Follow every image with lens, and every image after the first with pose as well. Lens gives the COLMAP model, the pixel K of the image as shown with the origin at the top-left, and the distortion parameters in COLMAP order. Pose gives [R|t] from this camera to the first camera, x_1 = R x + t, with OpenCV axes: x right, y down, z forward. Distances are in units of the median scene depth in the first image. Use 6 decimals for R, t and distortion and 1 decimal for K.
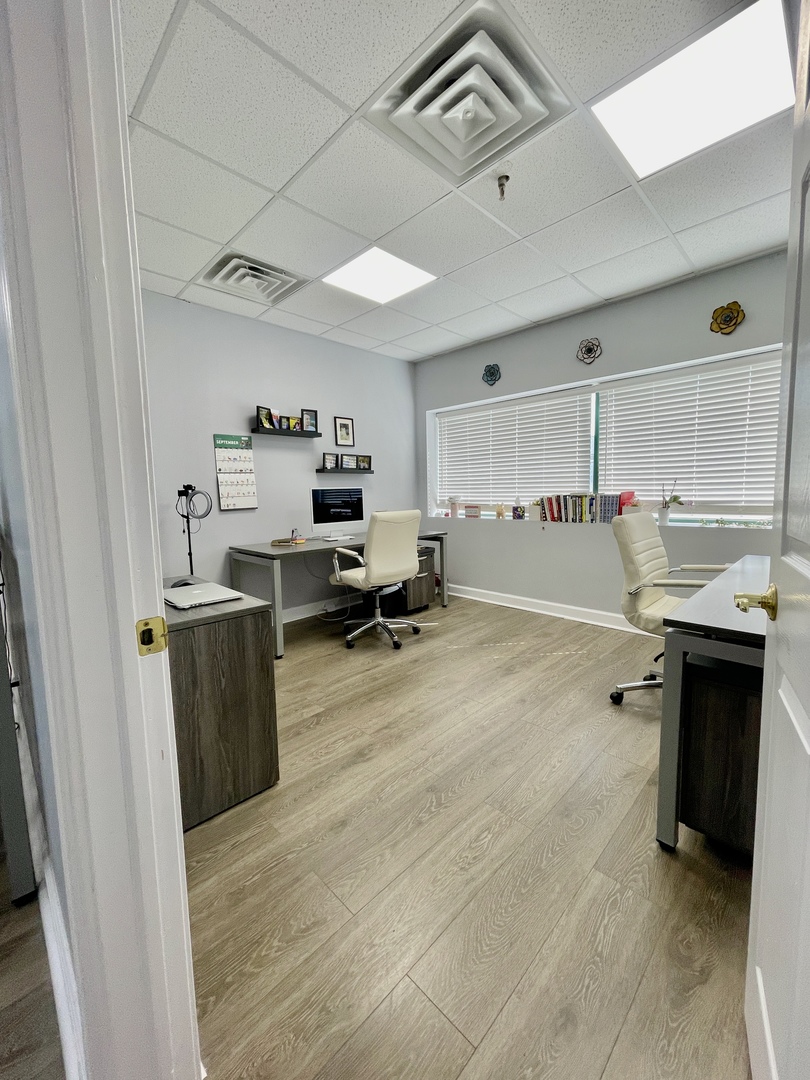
lens RADIAL K [[433.4, 0, 405.0], [0, 433.4, 540.0], [0, 0, 1]] dist [-0.002390, -0.000267]
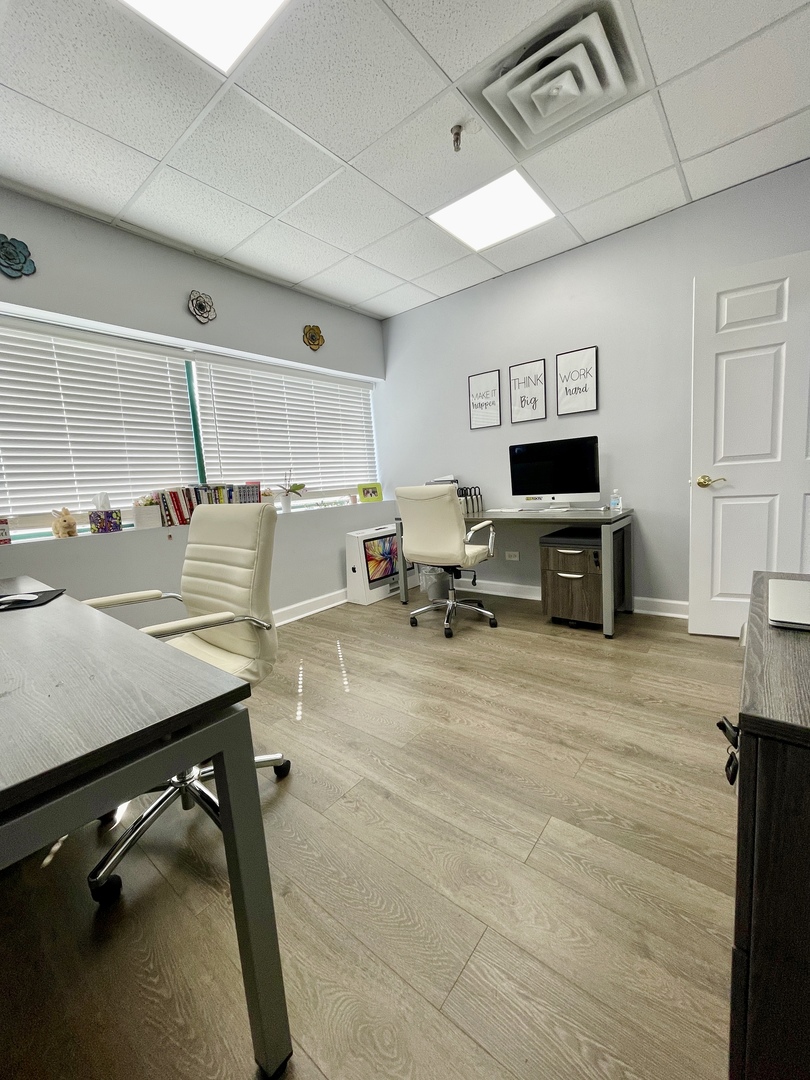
lens RADIAL K [[433.4, 0, 405.0], [0, 433.4, 540.0], [0, 0, 1]] dist [-0.002390, -0.000267]
pose [[-0.114072, -0.109787, 0.987388, -0.517117], [0.172709, 0.976550, 0.128535, -0.058615], [-0.978345, 0.185193, -0.092436, 0.879506]]
